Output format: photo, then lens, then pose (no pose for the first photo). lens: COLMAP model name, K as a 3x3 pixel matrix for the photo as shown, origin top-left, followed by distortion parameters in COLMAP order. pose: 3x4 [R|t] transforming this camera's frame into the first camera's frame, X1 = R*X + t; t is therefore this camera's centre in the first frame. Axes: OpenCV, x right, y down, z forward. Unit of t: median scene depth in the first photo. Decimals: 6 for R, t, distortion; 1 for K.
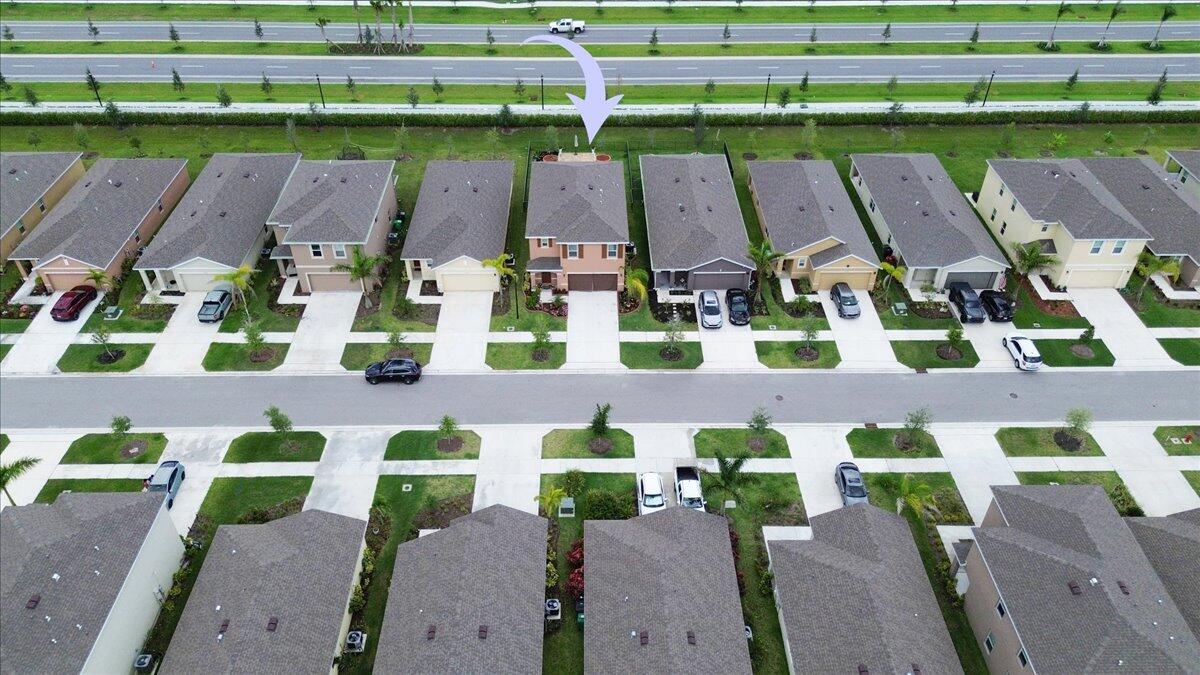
lens RADIAL K [[873.9, 0, 602.0], [0, 873.9, 330.3], [0, 0, 1]] dist [0.071871, -0.069385]
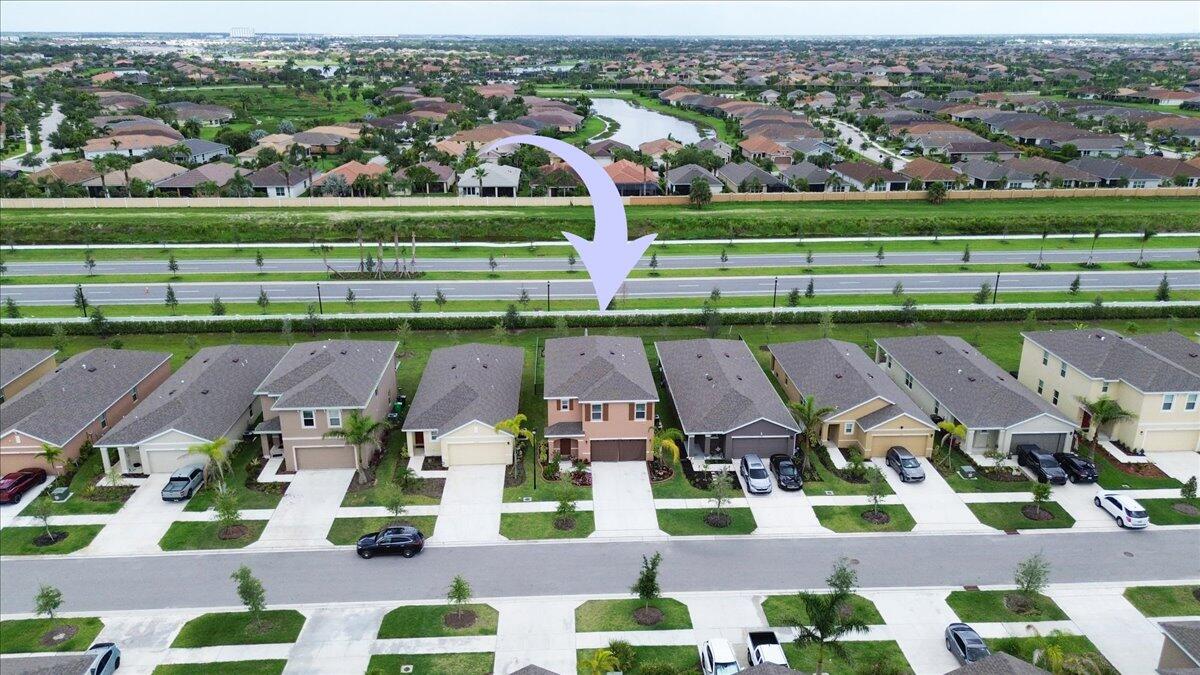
lens RADIAL K [[873.9, 0, 602.0], [0, 873.9, 330.3], [0, 0, 1]] dist [0.071871, -0.069385]
pose [[0.999357, -0.016027, 0.032062, -0.055733], [0.025885, 0.941426, -0.336224, 0.131879], [-0.024796, 0.336838, 0.941236, 0.127485]]
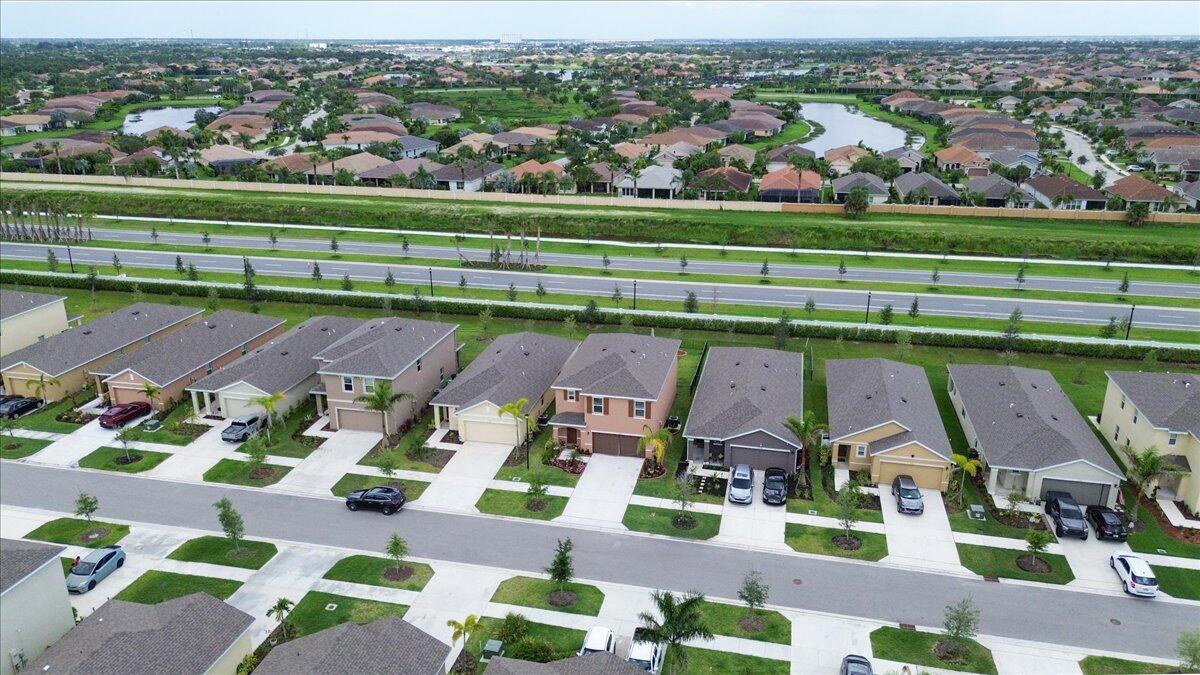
lens RADIAL K [[873.9, 0, 602.0], [0, 873.9, 330.3], [0, 0, 1]] dist [0.071871, -0.069385]
pose [[0.971334, 0.066974, -0.228089, 0.178385], [-0.140721, 0.935313, -0.324634, 0.135720], [0.191593, 0.347425, 0.917926, 0.119808]]
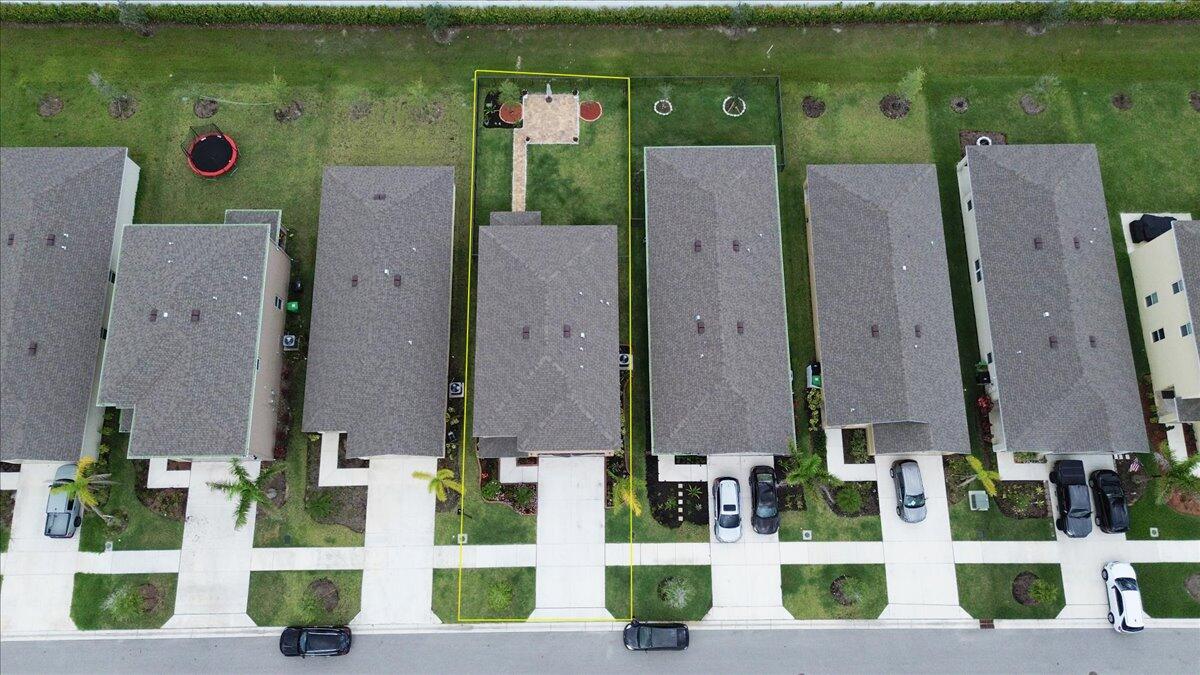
lens RADIAL K [[873.9, 0, 602.0], [0, 873.9, 330.3], [0, 0, 1]] dist [0.071871, -0.069385]
pose [[0.999969, 0.007786, -0.000620, 0.015678], [-0.005918, 0.807128, 0.590346, -0.593721], [0.005097, -0.590324, 0.807150, 0.482581]]
